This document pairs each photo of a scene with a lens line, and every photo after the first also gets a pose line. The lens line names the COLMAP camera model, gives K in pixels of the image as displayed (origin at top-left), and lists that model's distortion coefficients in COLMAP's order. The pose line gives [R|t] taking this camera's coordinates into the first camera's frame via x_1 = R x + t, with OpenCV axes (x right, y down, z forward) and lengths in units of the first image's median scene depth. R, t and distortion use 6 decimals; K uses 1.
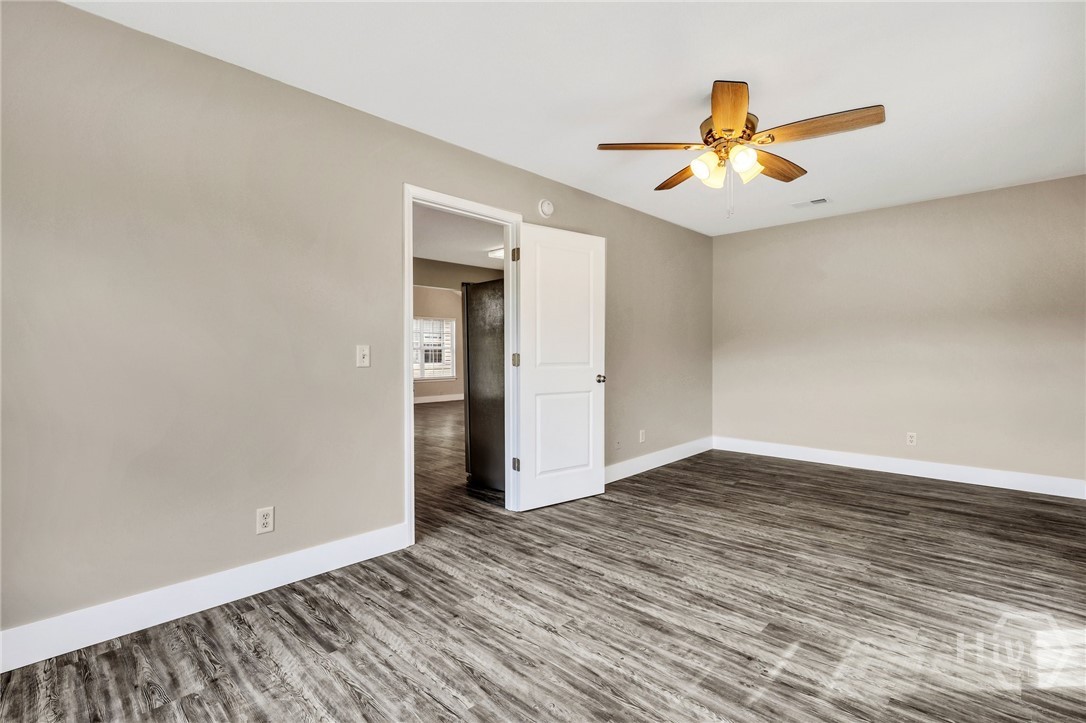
lens RADIAL K [[575.3, 0, 543.0], [0, 575.3, 361.5], [0, 0, 1]] dist [0.002189, -0.000173]
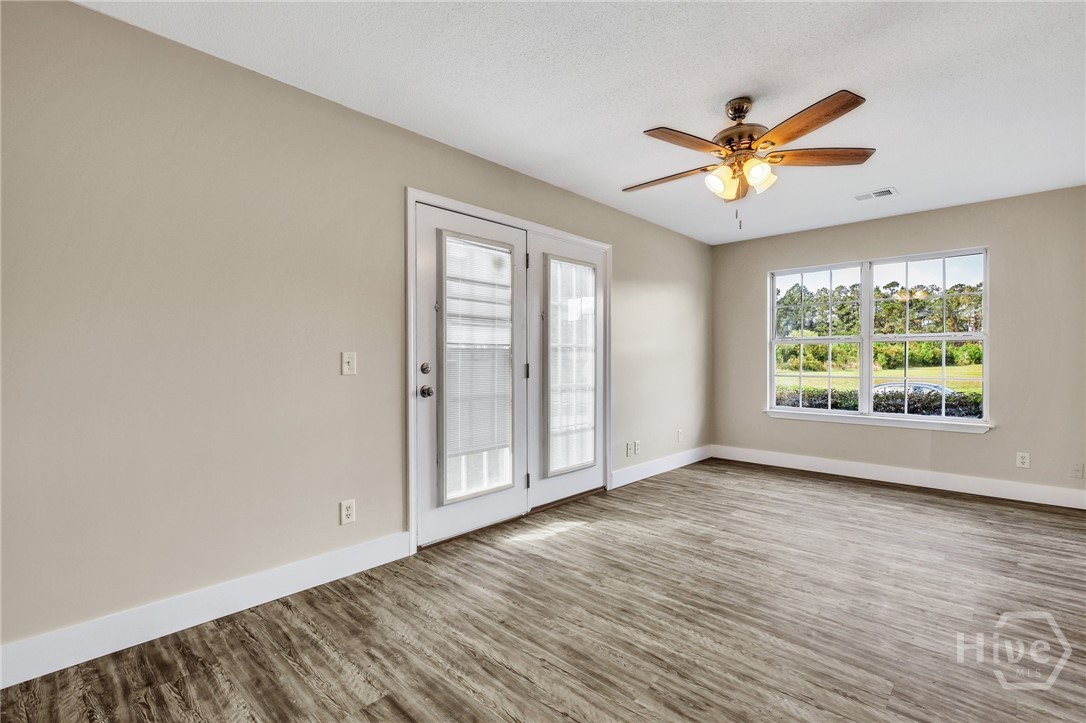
lens RADIAL K [[575.3, 0, 543.0], [0, 575.3, 361.5], [0, 0, 1]] dist [0.002189, -0.000173]
pose [[-0.999906, 0.004939, -0.012822, 0.678201], [0.004714, 0.999835, 0.017517, -0.035111], [0.012907, 0.017455, -0.999764, 1.993796]]
